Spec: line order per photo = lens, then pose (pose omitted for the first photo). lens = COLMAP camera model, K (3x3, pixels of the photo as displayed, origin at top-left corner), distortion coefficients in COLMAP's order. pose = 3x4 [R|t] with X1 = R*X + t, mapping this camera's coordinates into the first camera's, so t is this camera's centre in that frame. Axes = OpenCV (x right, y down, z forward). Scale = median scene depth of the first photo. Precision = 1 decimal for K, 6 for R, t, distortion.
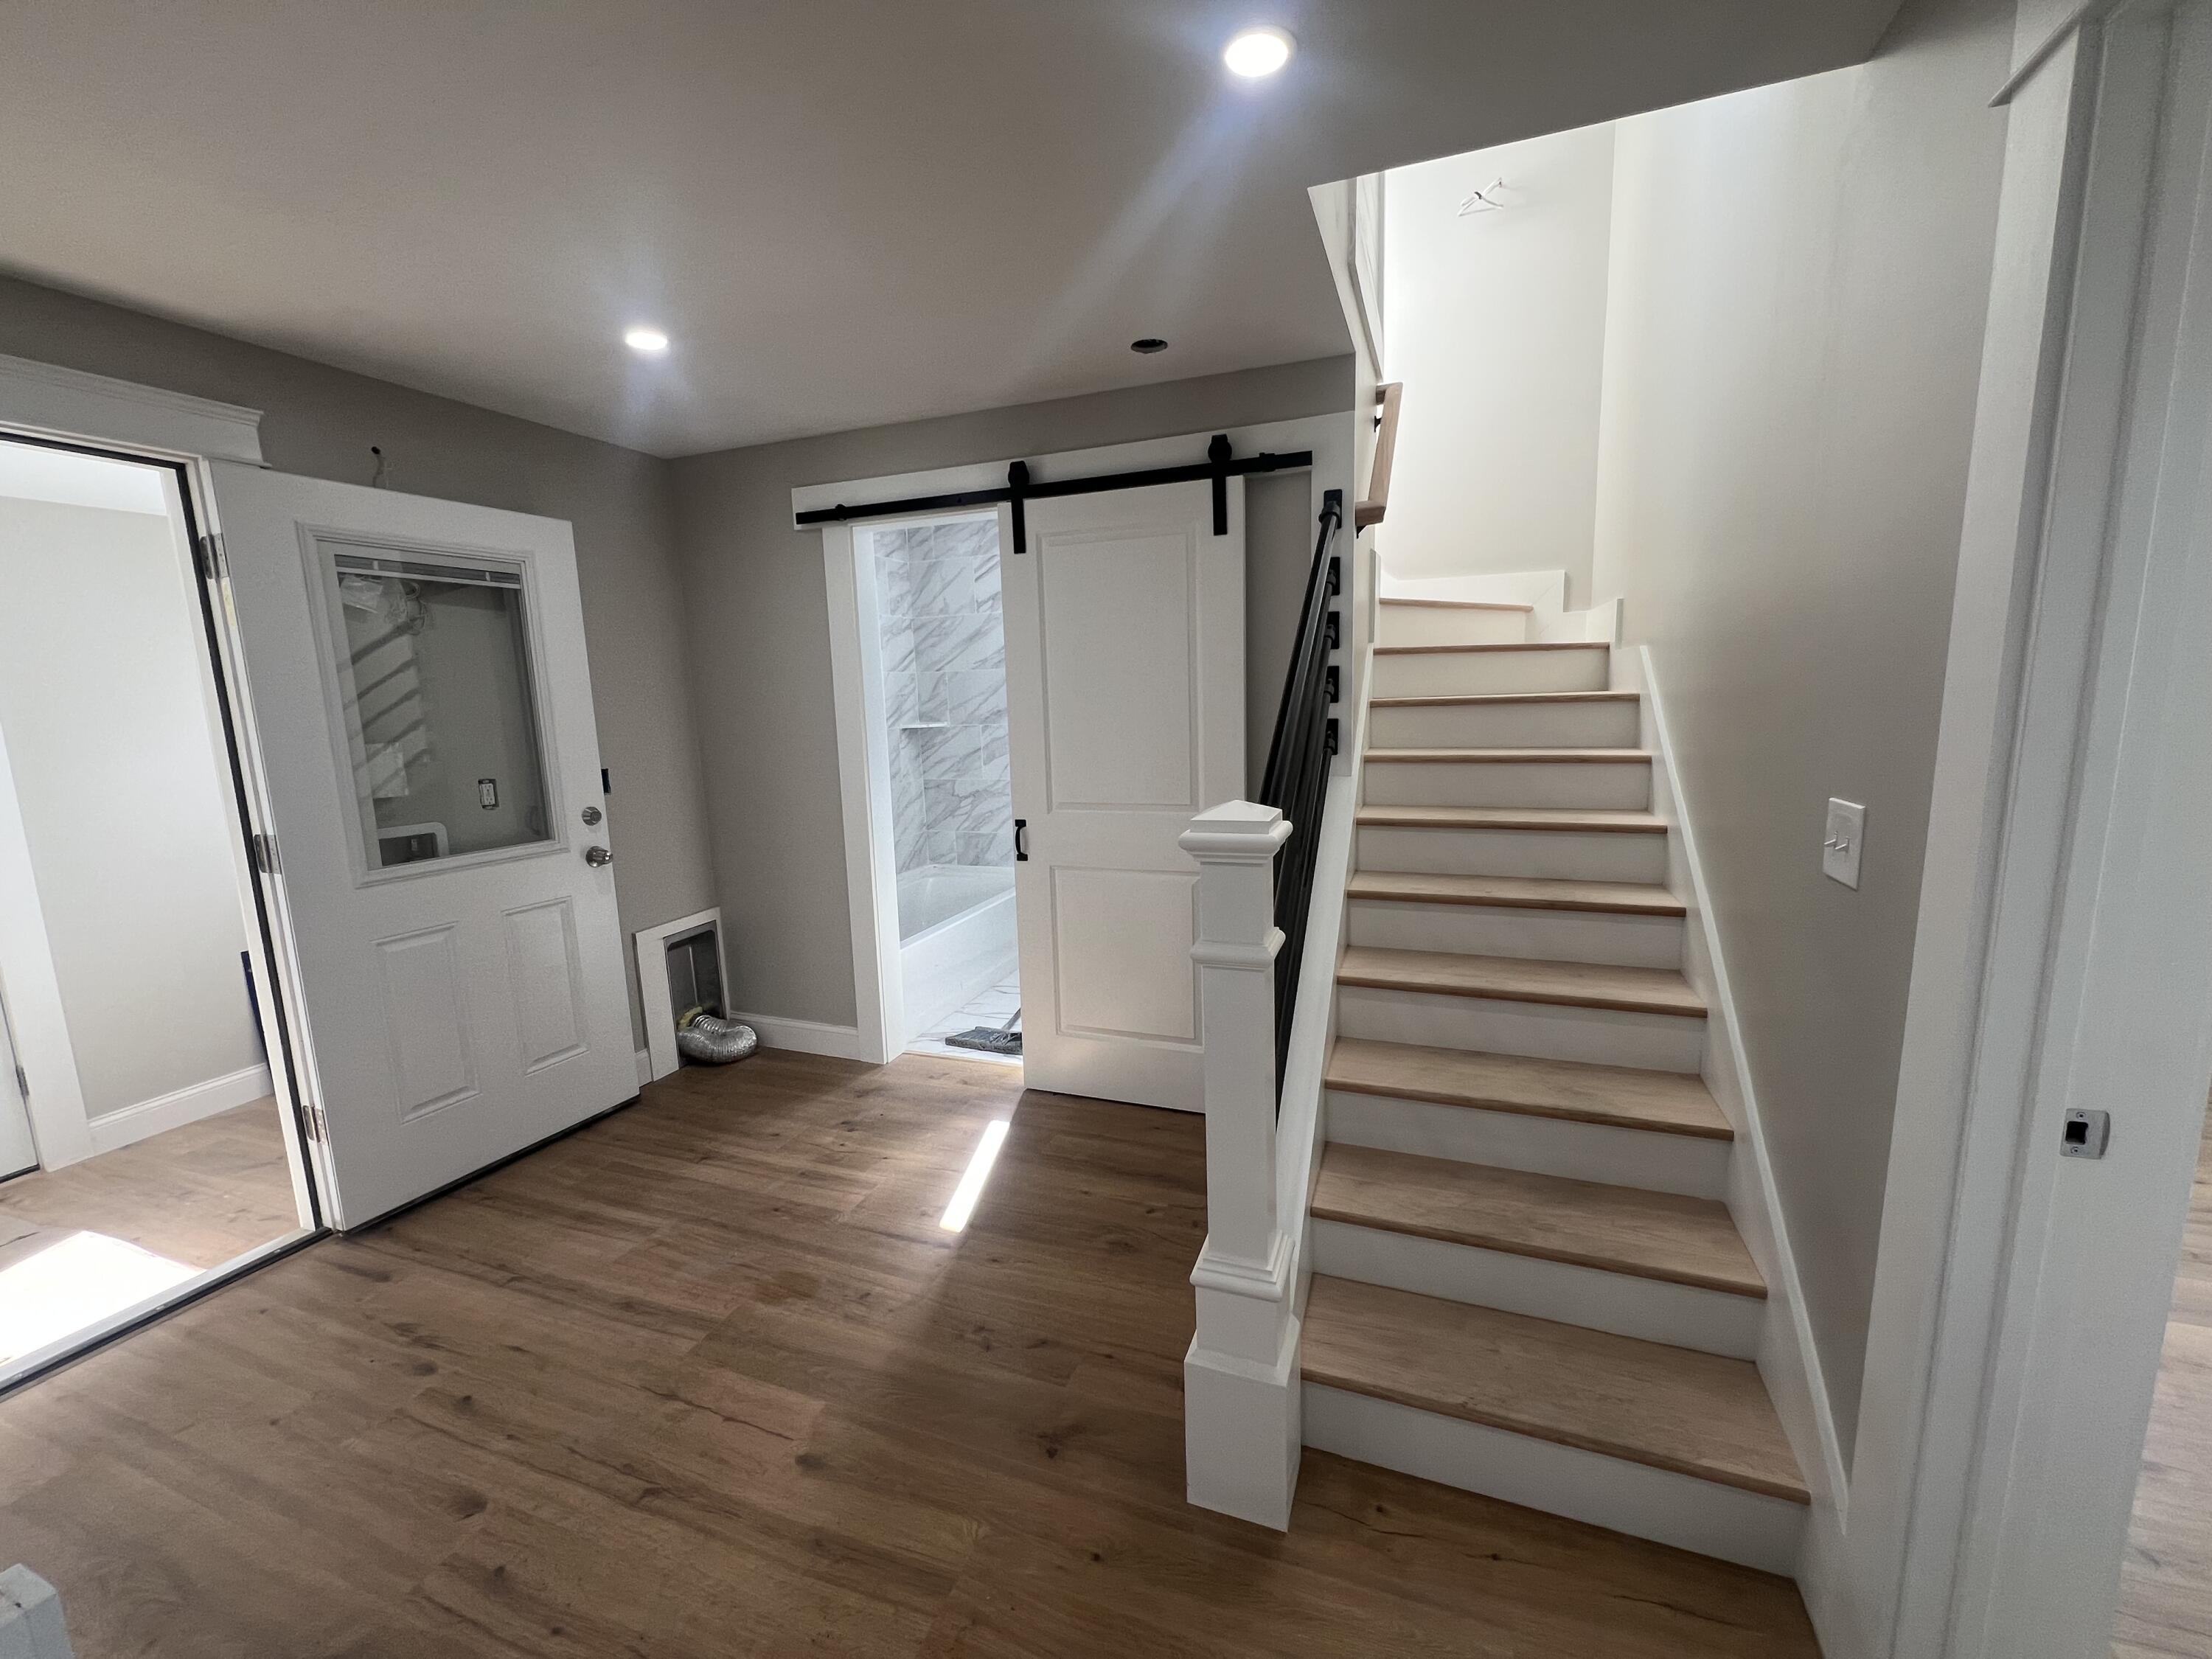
lens RADIAL K [[889.5, 0, 1108.5], [0, 889.5, 833.8], [0, 0, 1]] dist [-0.002074, -0.000351]
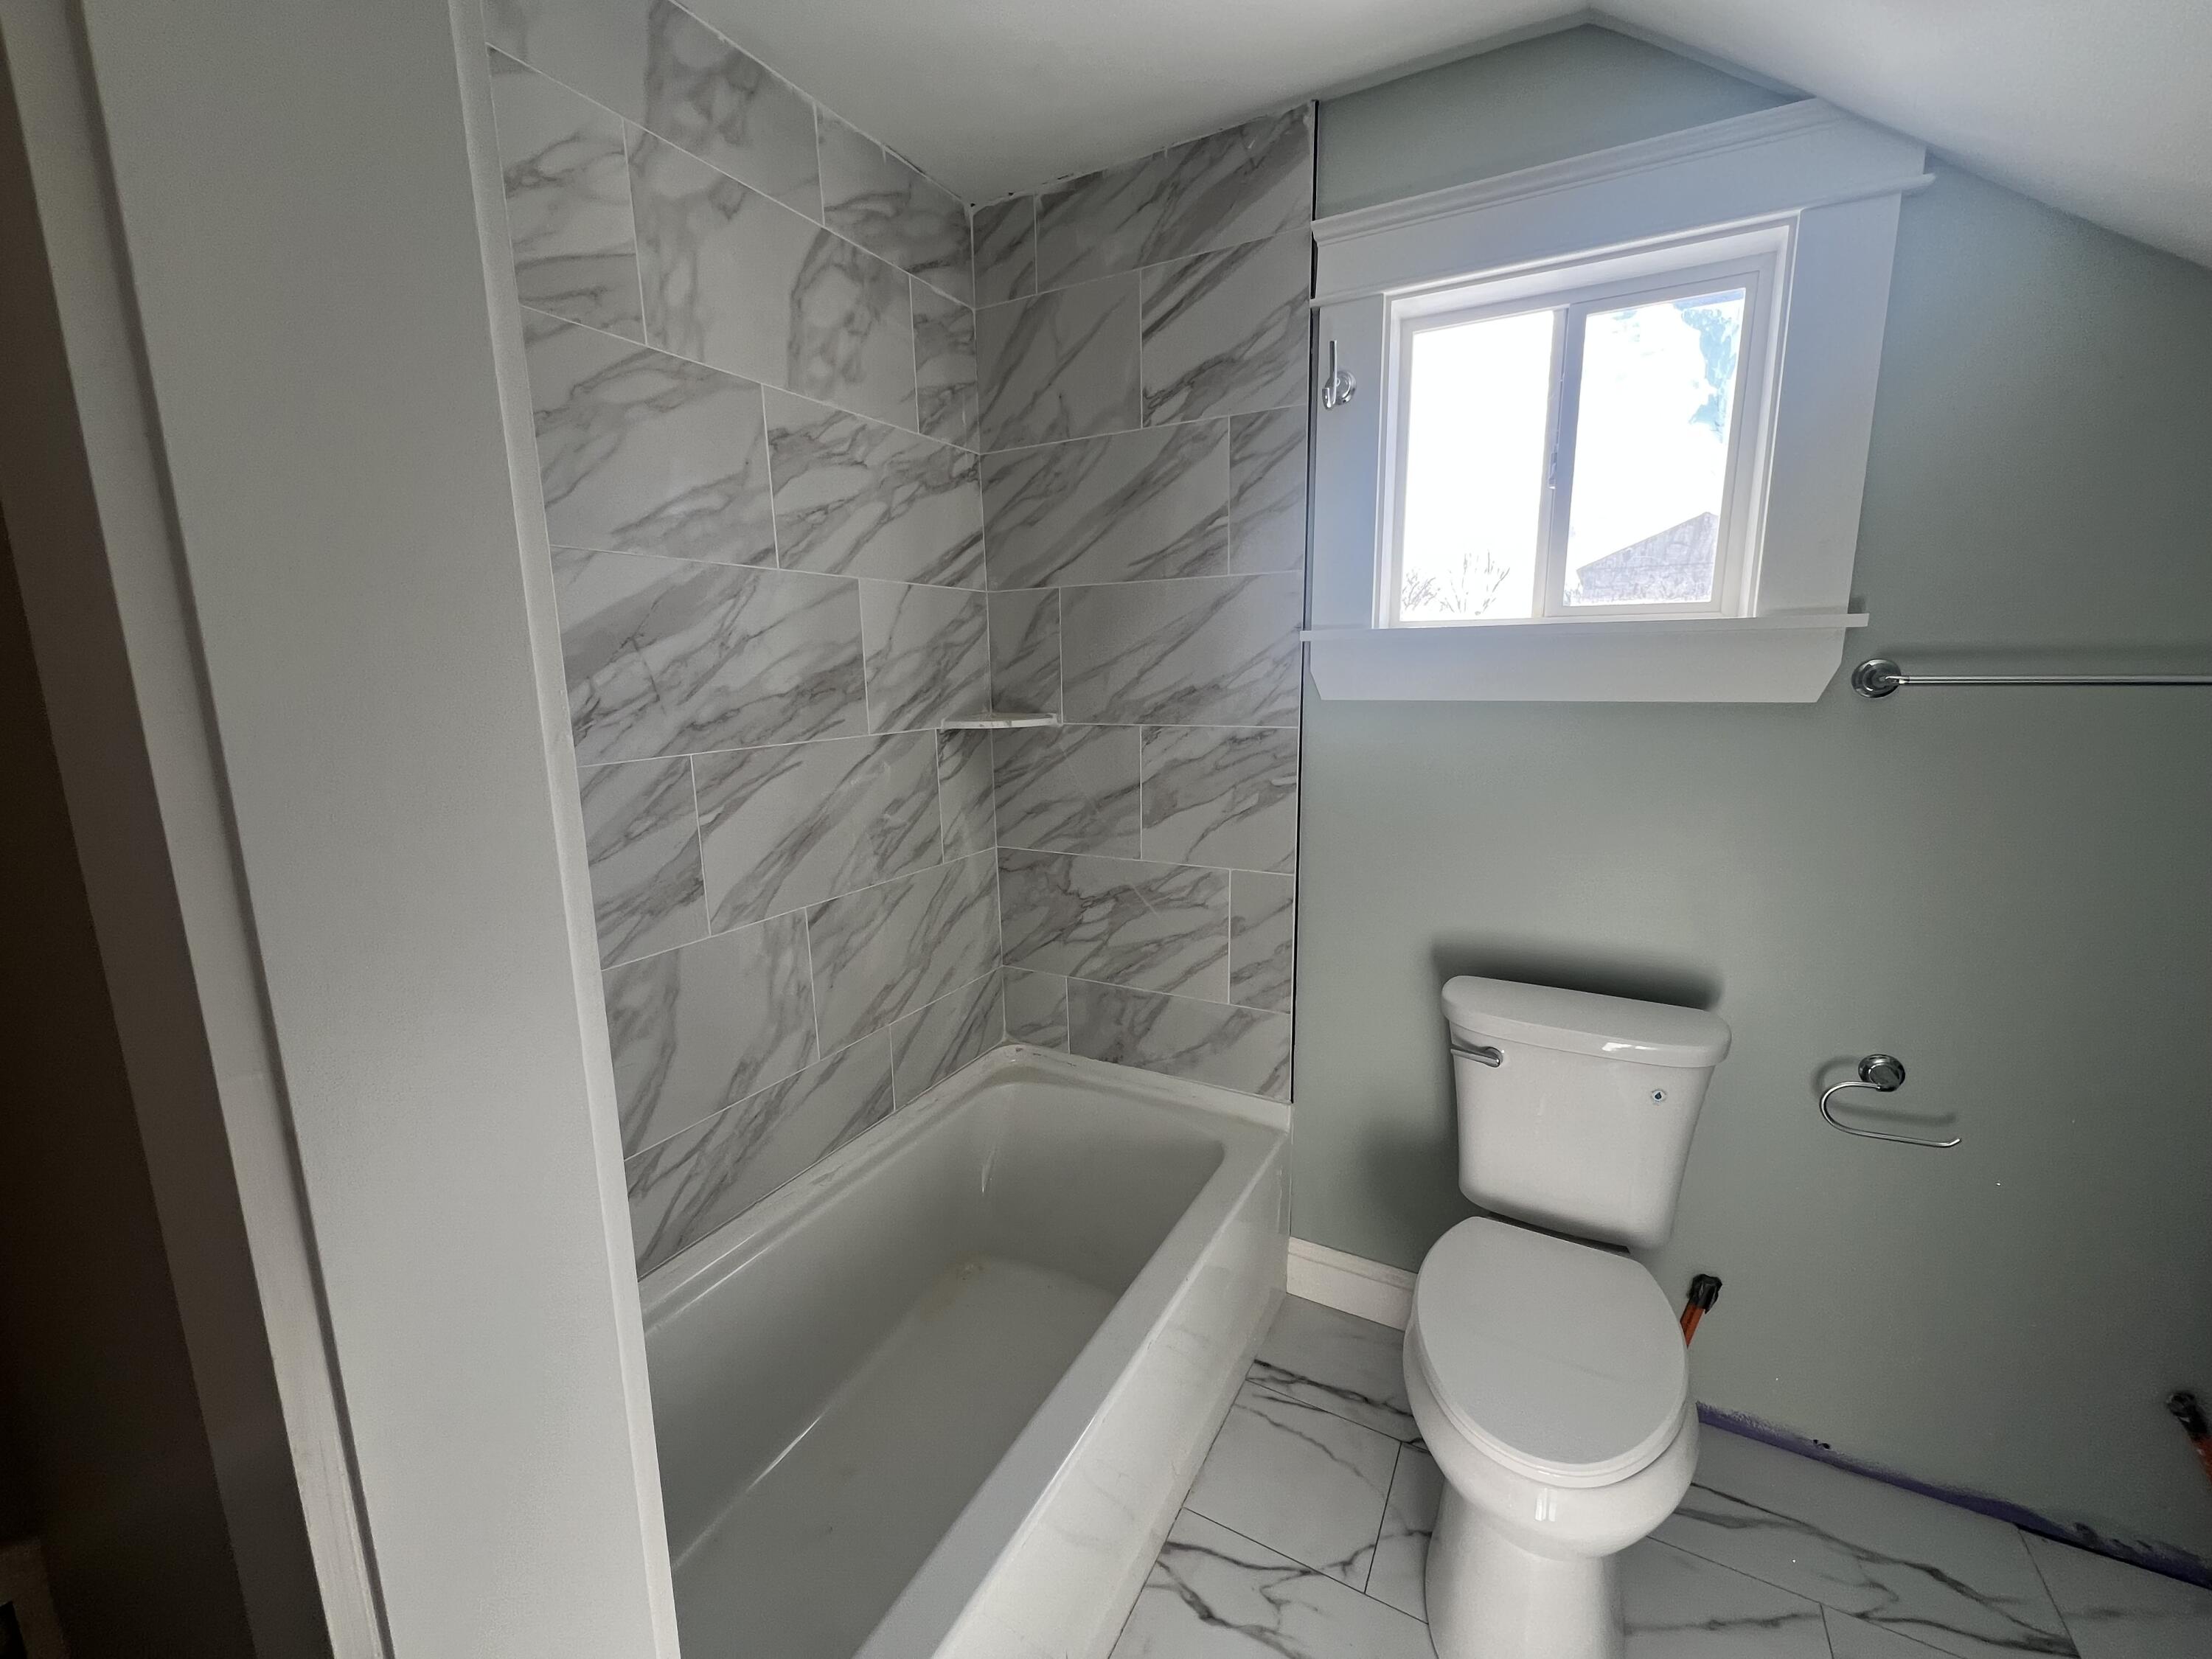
lens RADIAL K [[889.5, 0, 1109.9], [0, 889.5, 826.8], [0, 0, 1]] dist [-0.002074, -0.000351]
pose [[0.990549, 0.040676, -0.130987, -0.103831], [-0.036286, 0.998703, 0.035727, -0.090797], [0.132271, -0.030636, 0.990740, 0.605842]]
